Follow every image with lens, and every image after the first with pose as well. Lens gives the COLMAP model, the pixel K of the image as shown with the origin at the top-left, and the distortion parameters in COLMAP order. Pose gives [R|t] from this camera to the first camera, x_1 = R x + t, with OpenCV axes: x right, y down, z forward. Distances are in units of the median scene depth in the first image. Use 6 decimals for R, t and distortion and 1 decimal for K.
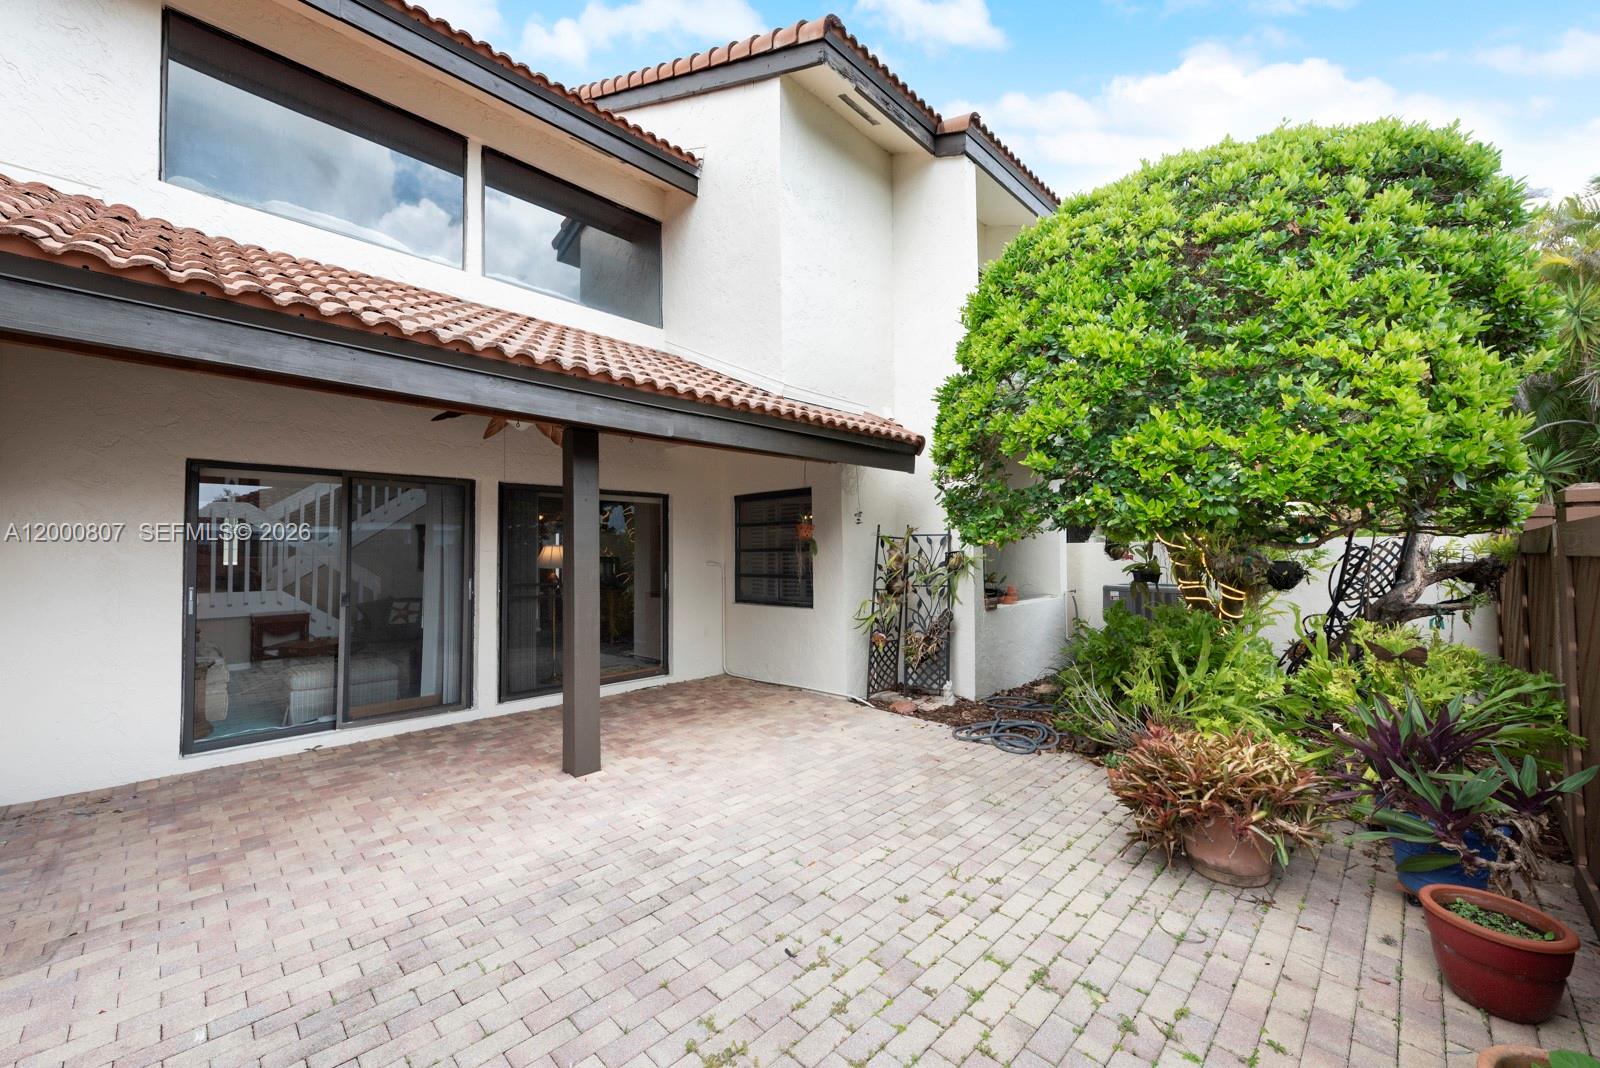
lens RADIAL K [[625.0, 0, 792.9], [0, 625.0, 540.0], [0, 0, 1]] dist [0.016986, -0.001646]
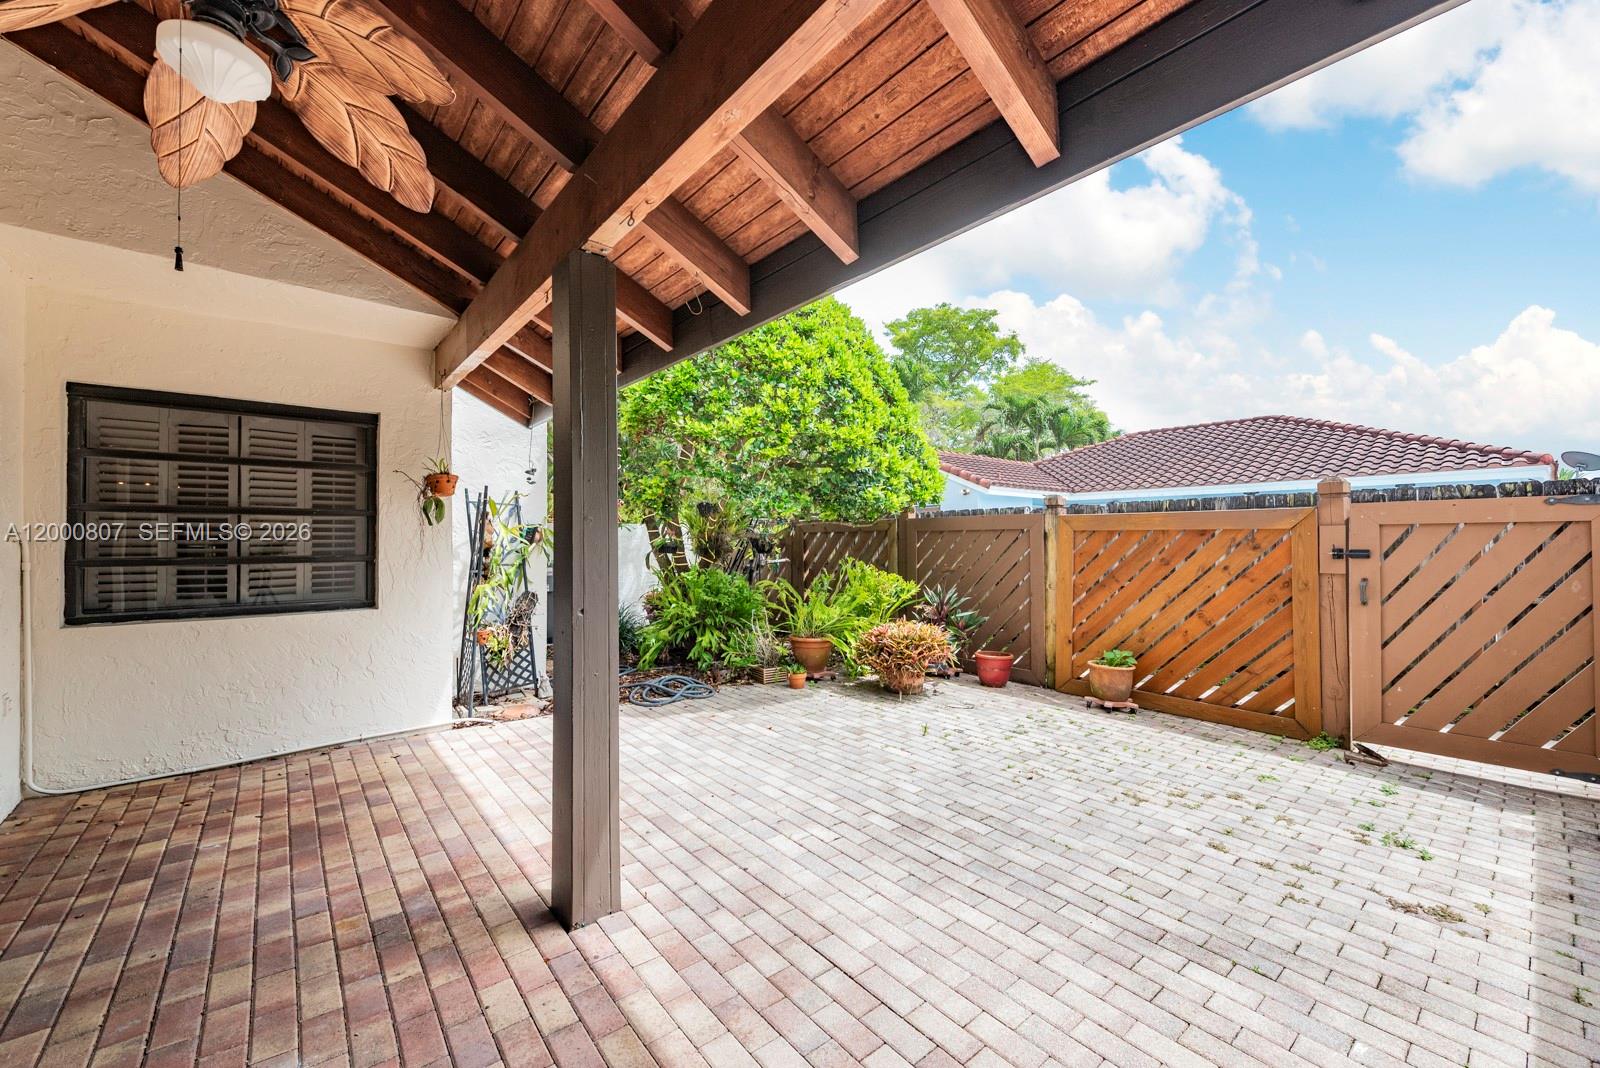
lens RADIAL K [[625.0, 0, 798.0], [0, 625.0, 543.3], [0, 0, 1]] dist [0.016986, -0.001646]
pose [[0.089692, 0.006239, 0.995950, -1.196051], [-0.022045, 0.999748, -0.004278, 0.077674], [-0.995726, -0.021572, 0.089807, 1.090434]]
